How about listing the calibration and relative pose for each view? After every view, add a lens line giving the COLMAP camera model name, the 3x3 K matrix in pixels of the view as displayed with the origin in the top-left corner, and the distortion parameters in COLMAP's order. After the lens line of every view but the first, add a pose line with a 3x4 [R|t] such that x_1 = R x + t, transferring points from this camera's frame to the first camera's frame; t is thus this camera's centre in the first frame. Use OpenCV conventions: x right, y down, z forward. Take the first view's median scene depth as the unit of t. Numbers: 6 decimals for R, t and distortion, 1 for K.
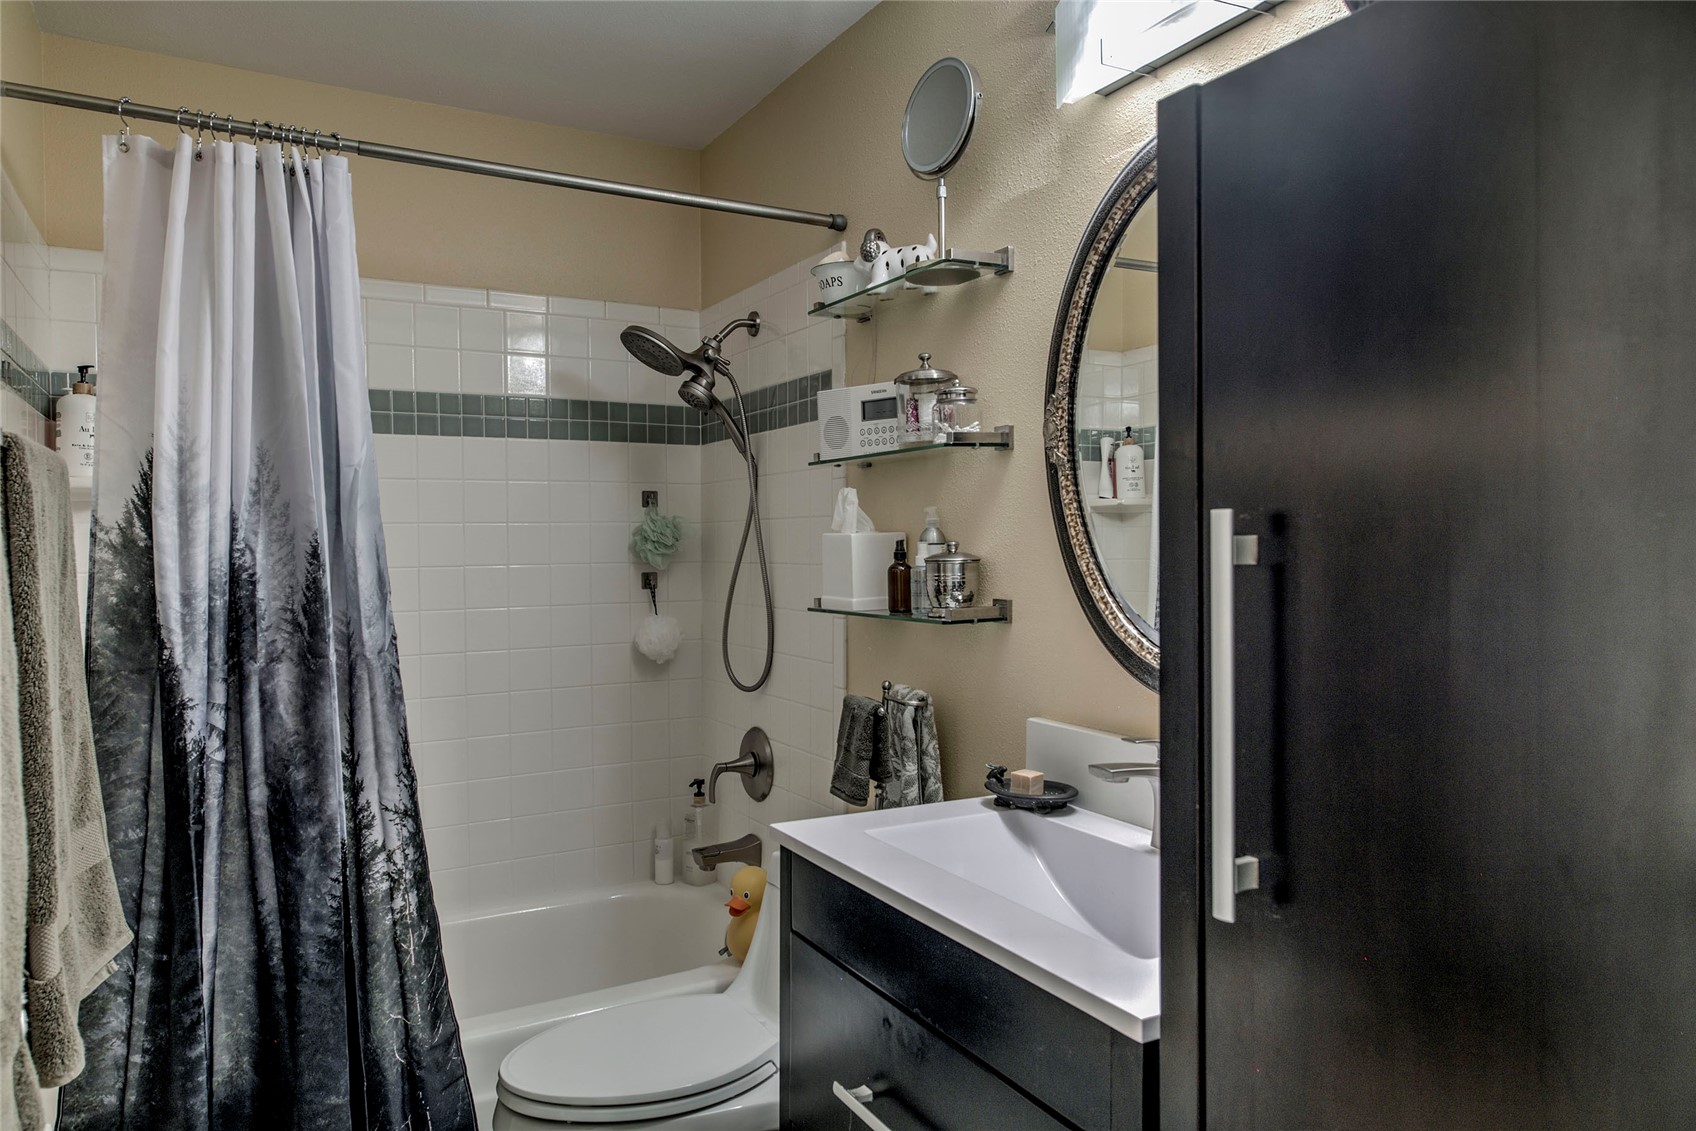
lens RADIAL K [[1123.4, 0, 861.0], [0, 1123.4, 567.3], [0, 0, 1]] dist [0.008374, 0.002500]
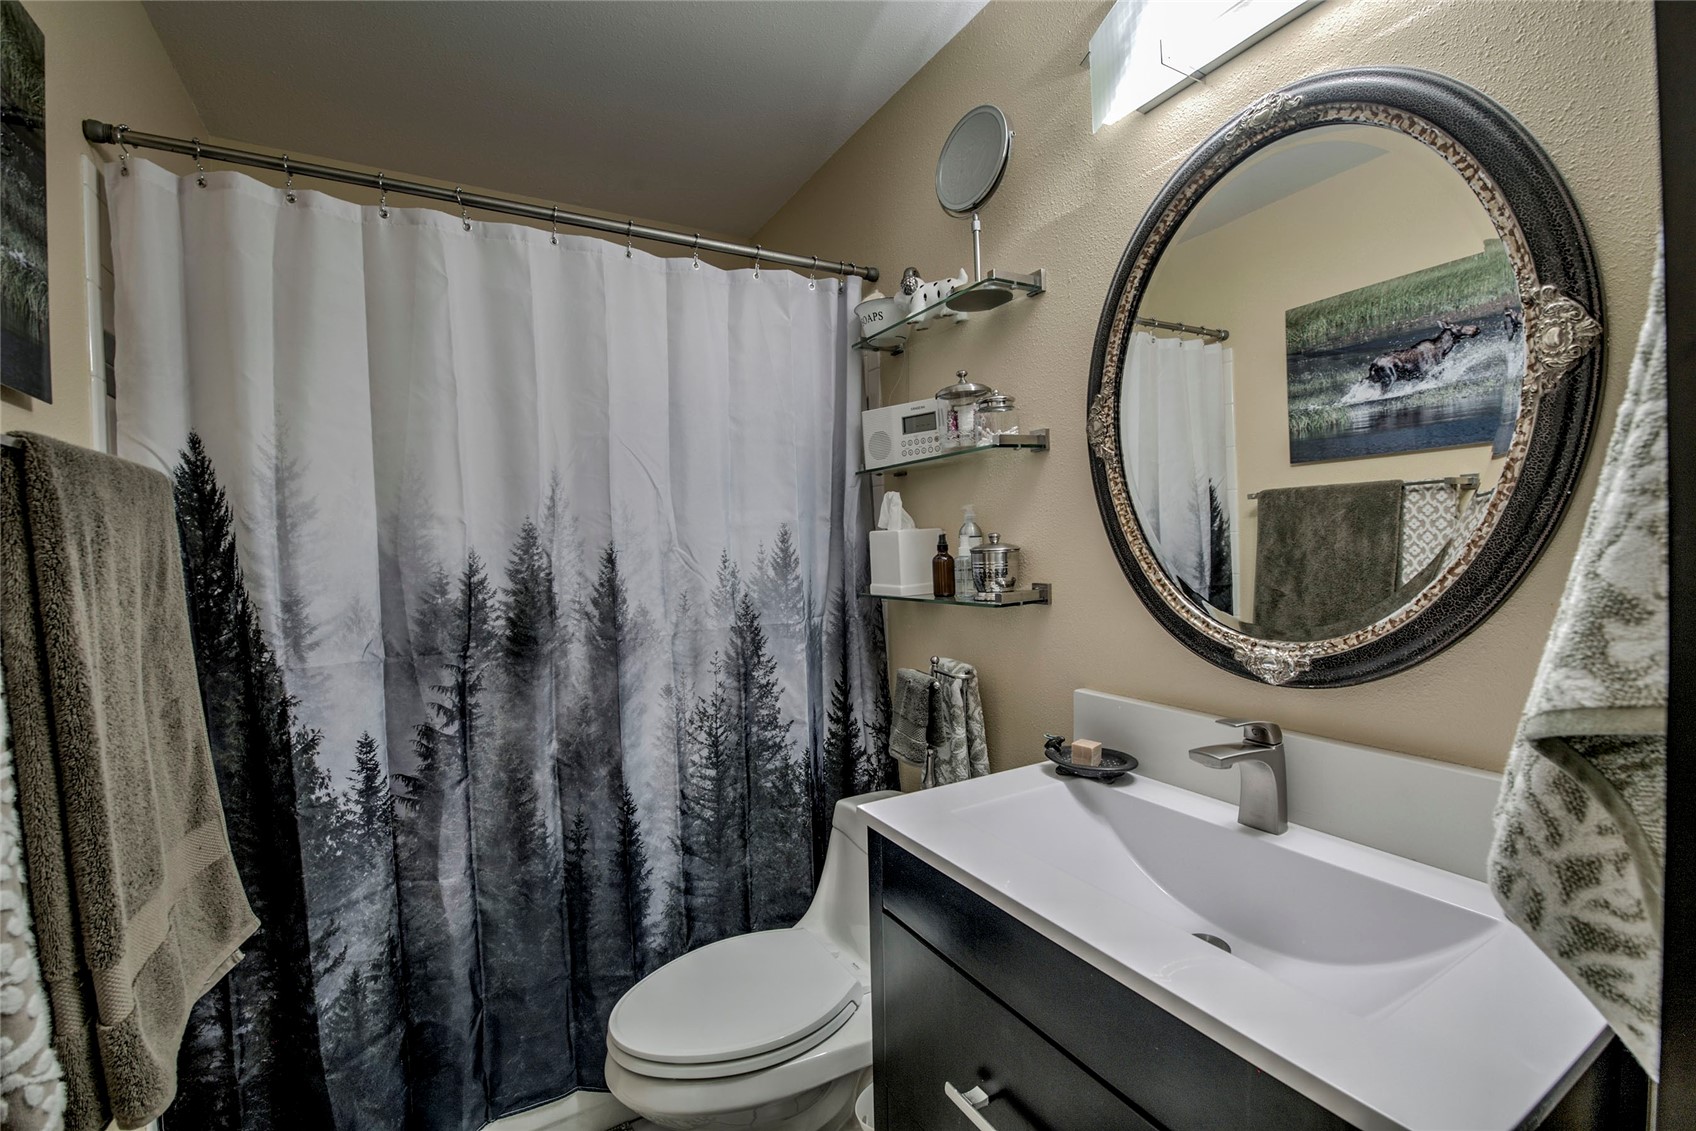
lens RADIAL K [[681.2, 0, 849.2], [0, 681.2, 568.1], [0, 0, 1]] dist [-0.011520, -0.003668]
pose [[0.999388, -0.028584, 0.020173, -0.080177], [0.028363, 0.999535, 0.011160, -0.000009], [-0.020483, -0.010581, 0.999734, 0.314607]]
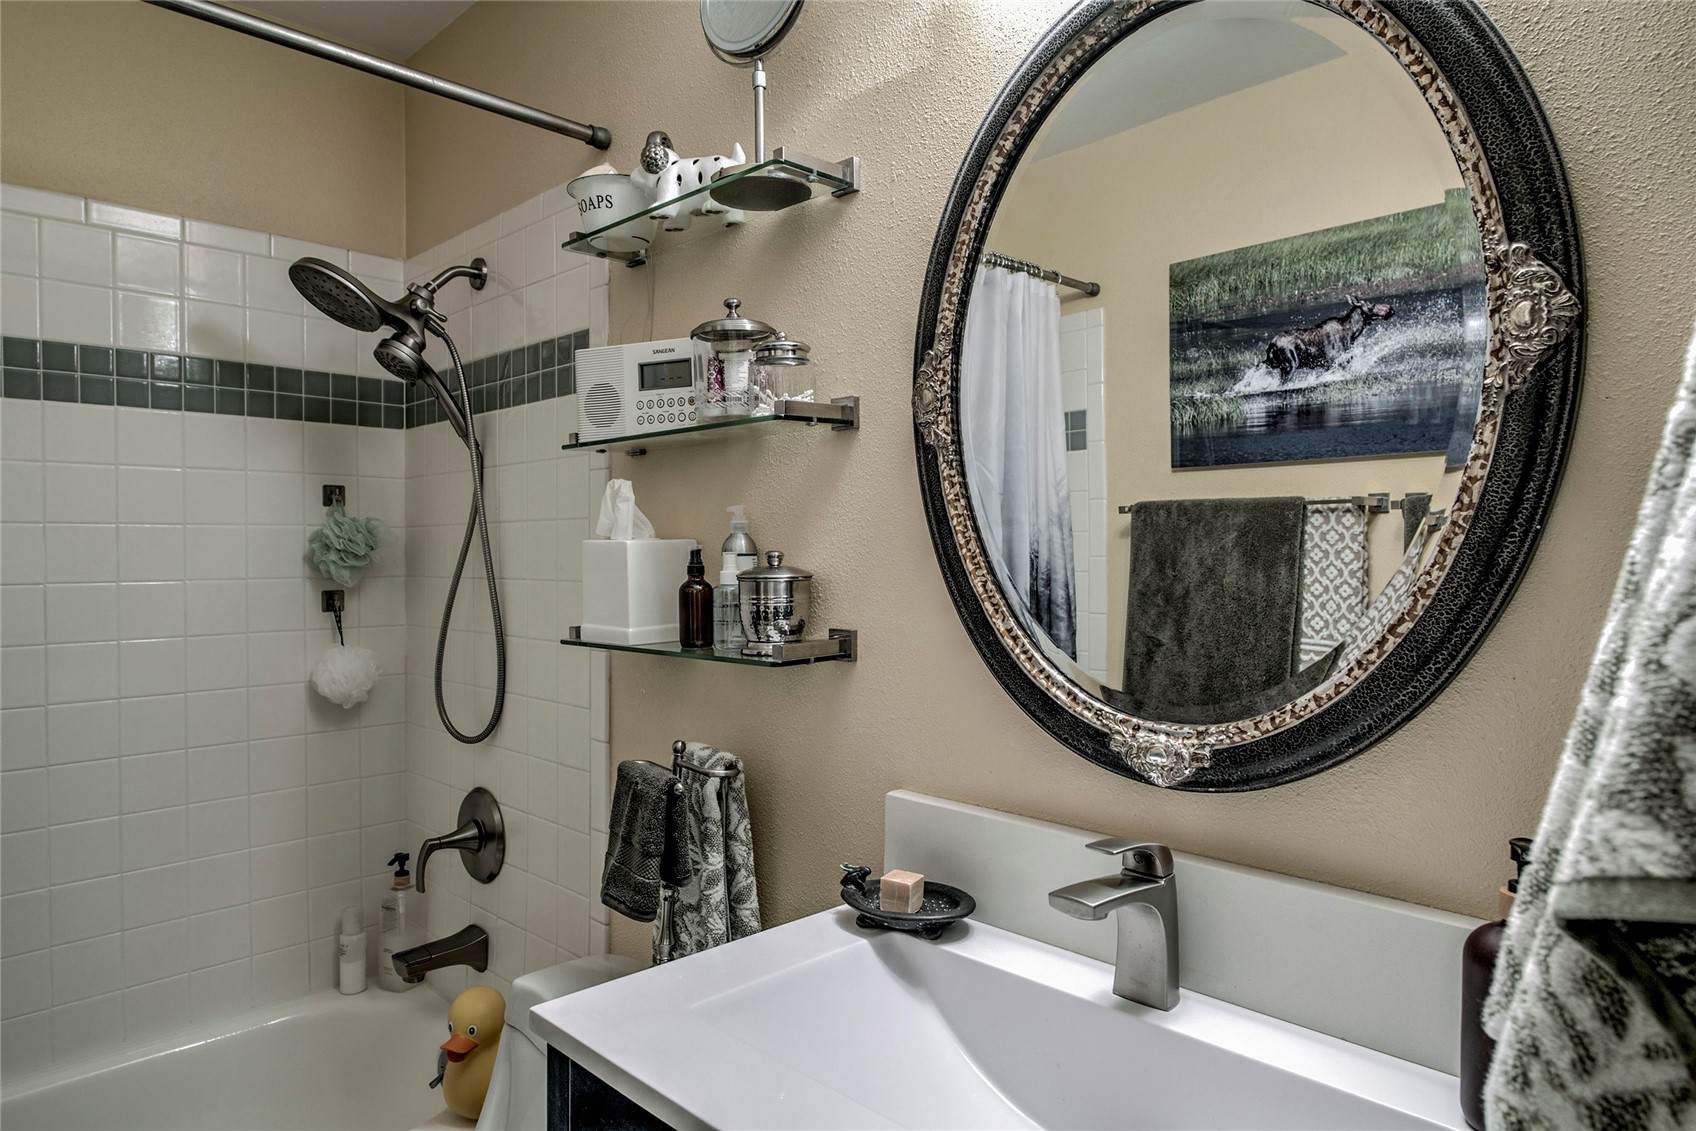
lens RADIAL K [[975.2, 0, 826.2], [0, 975.2, 566.0], [0, 0, 1]] dist [0.000094, 0.000271]
pose [[0.963756, 0.001201, 0.266784, -0.057010], [0.001490, 0.999950, -0.009885, -0.007133], [-0.266783, 0.009924, 0.963706, 0.372787]]
